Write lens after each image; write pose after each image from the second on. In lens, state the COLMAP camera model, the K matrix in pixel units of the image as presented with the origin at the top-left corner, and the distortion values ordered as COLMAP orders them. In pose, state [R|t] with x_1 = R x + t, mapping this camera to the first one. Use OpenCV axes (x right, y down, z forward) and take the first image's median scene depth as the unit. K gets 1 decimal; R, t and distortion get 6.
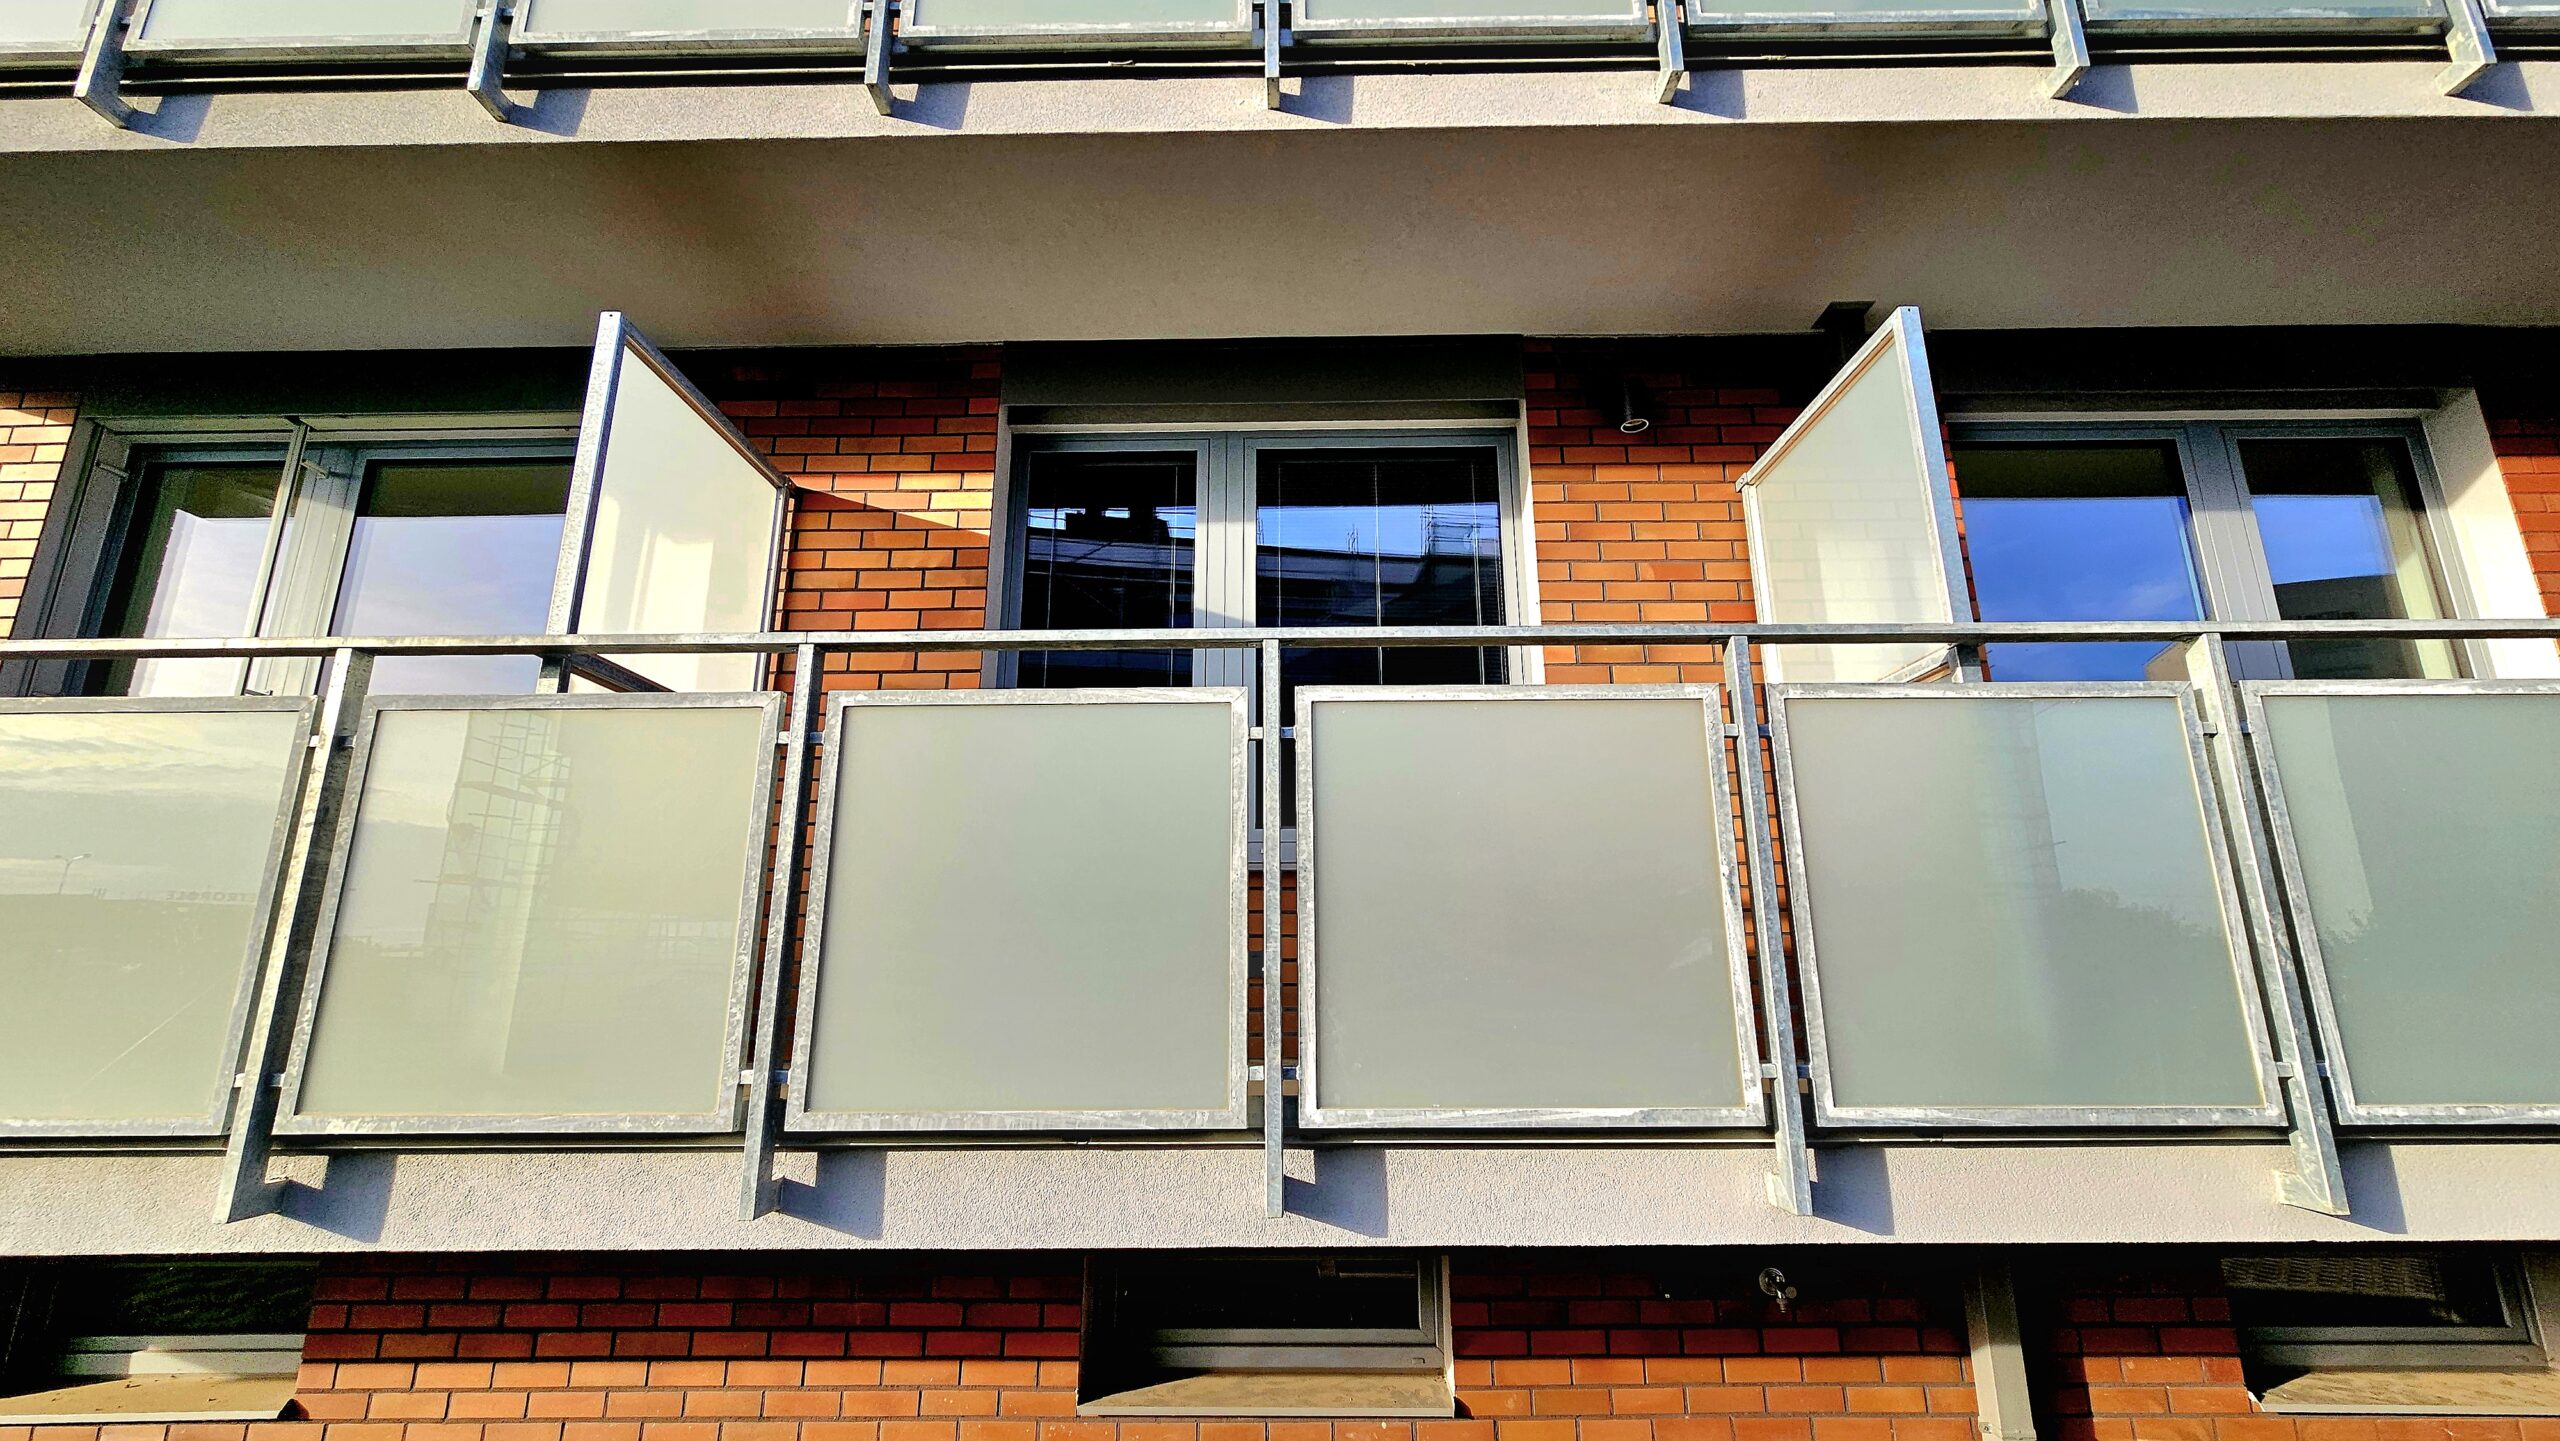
lens RADIAL K [[1235.9, 0, 1279.0], [0, 1235.9, 685.9], [0, 0, 1]] dist [0.003311, 0.000917]
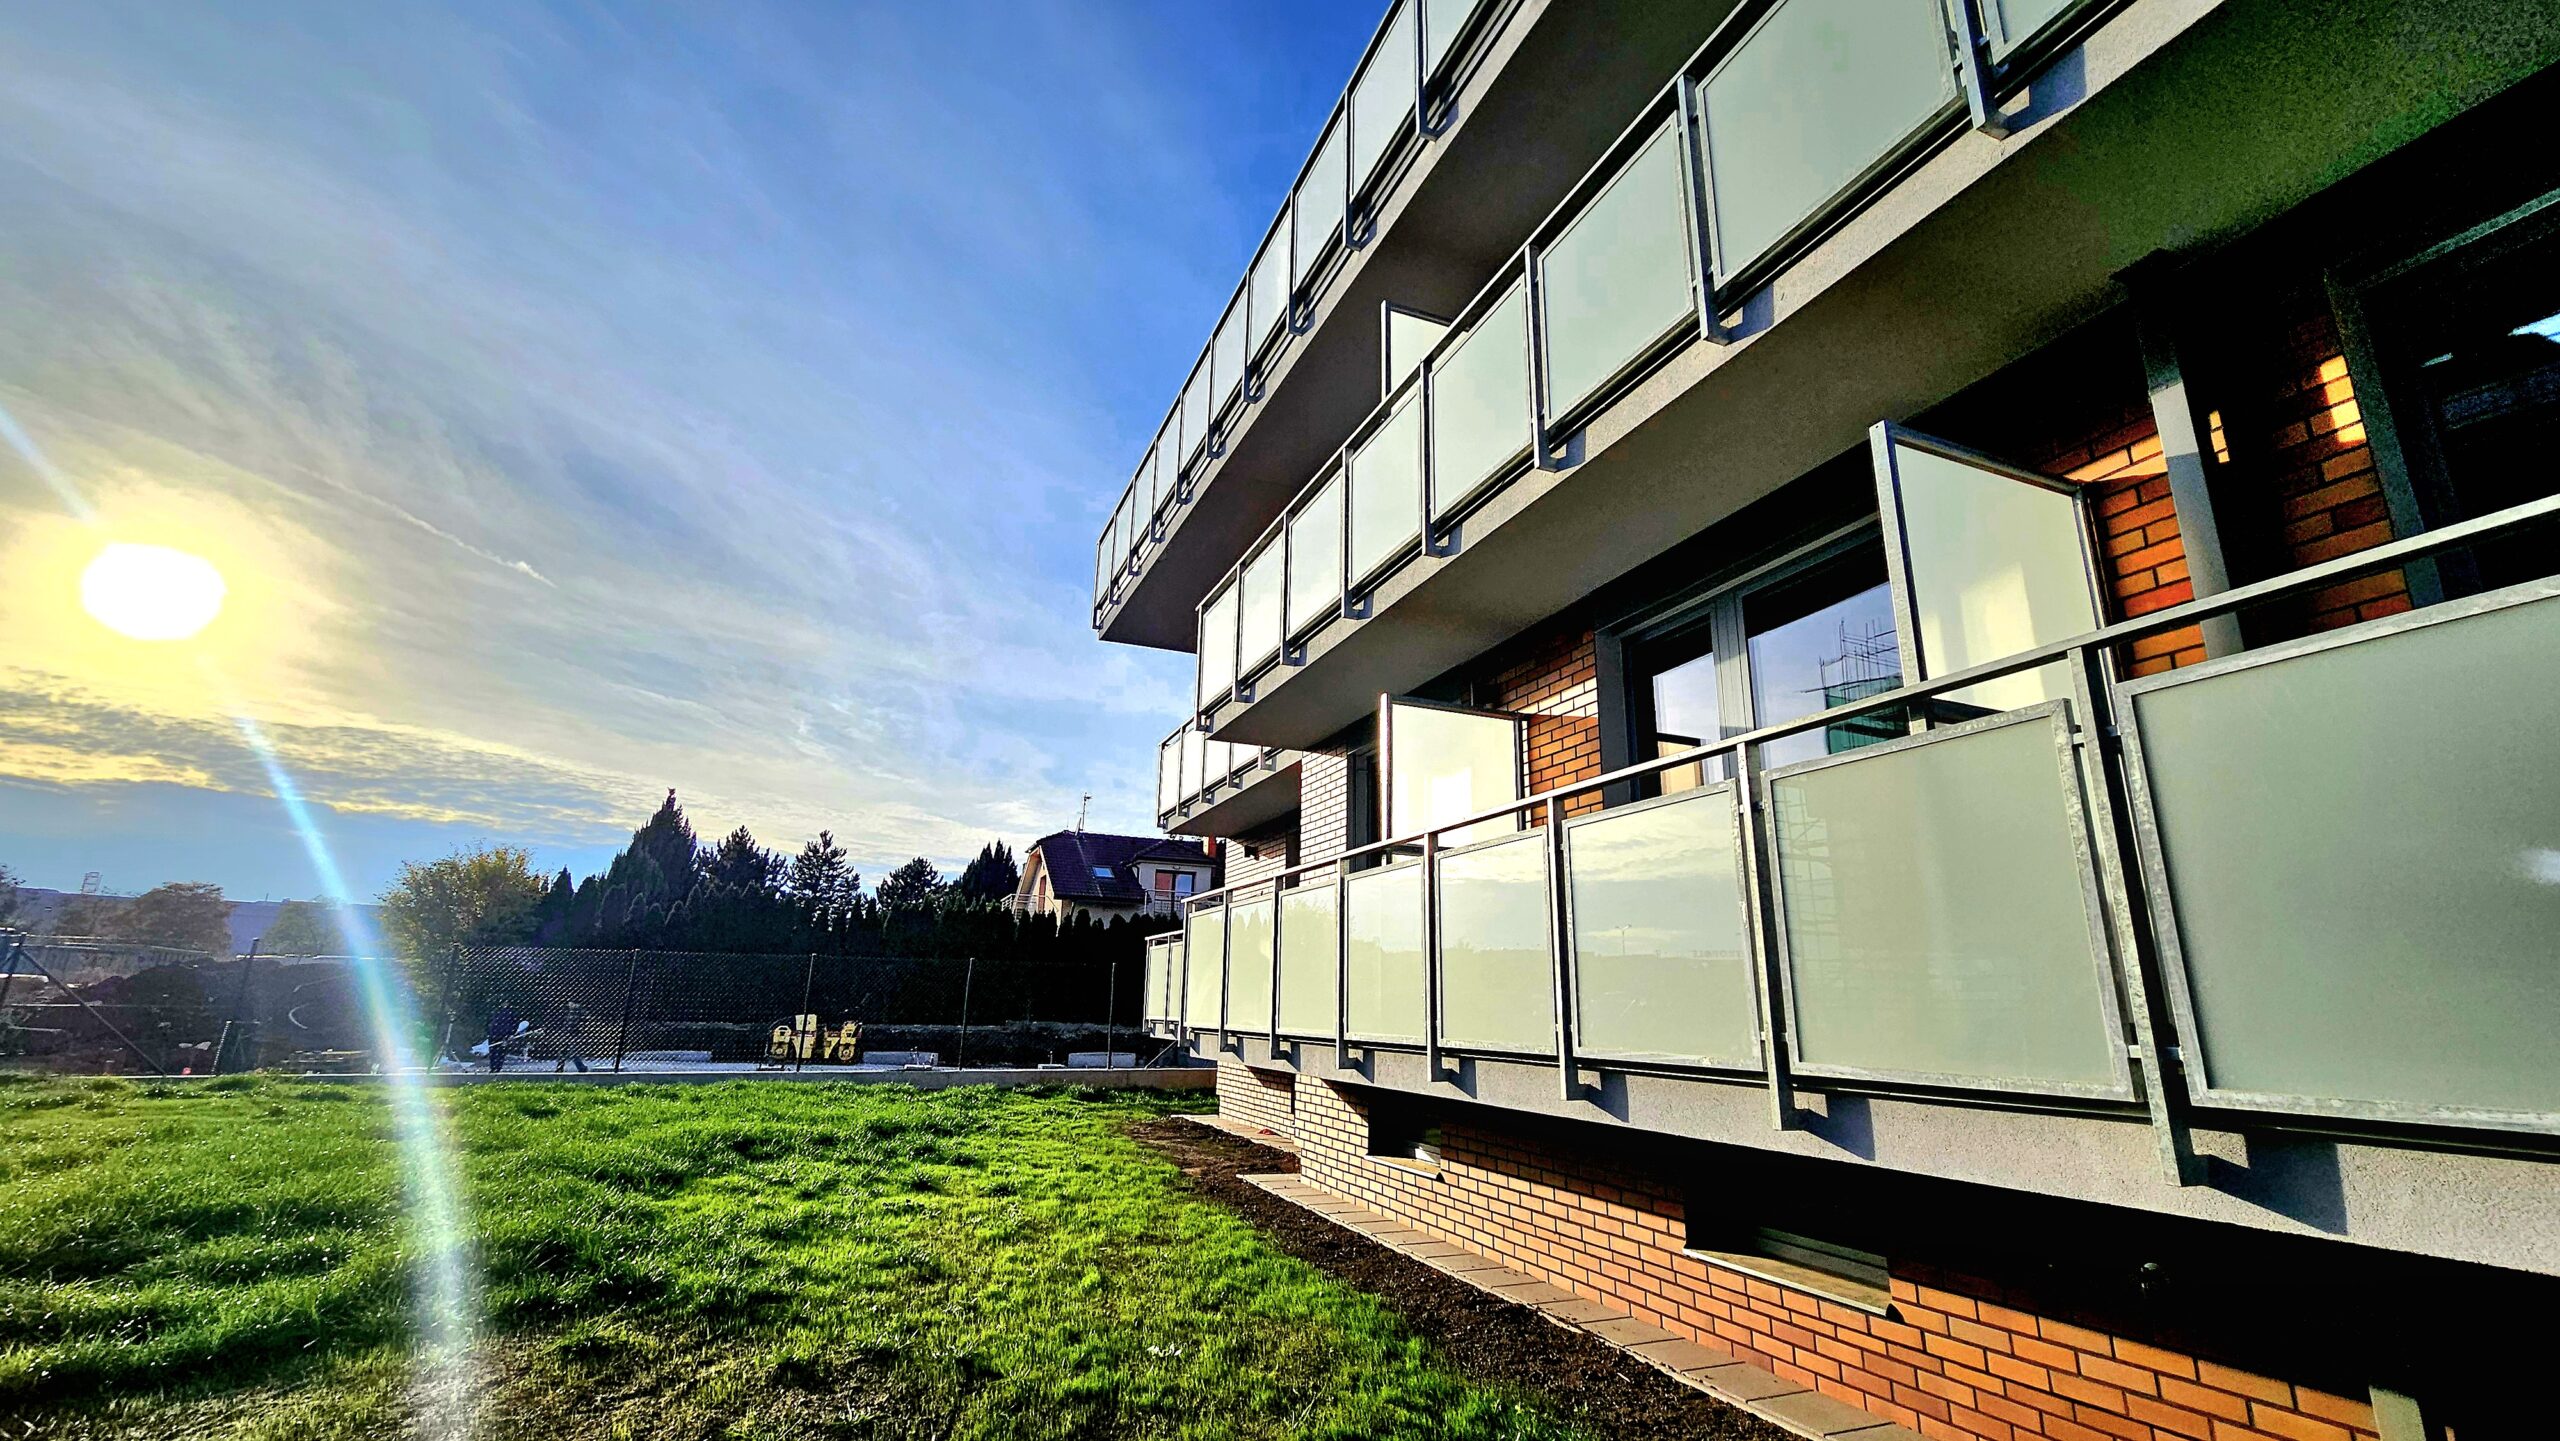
lens RADIAL K [[1048.1, 0, 1280.0], [0, 1048.1, 720.5], [0, 0, 1]] dist [-0.001699, -0.000352]
pose [[0.388077, -0.231495, -0.892080, 0.156009], [0.234913, 0.960815, -0.147139, -0.001382], [0.891186, -0.152460, 0.427252, -0.002423]]
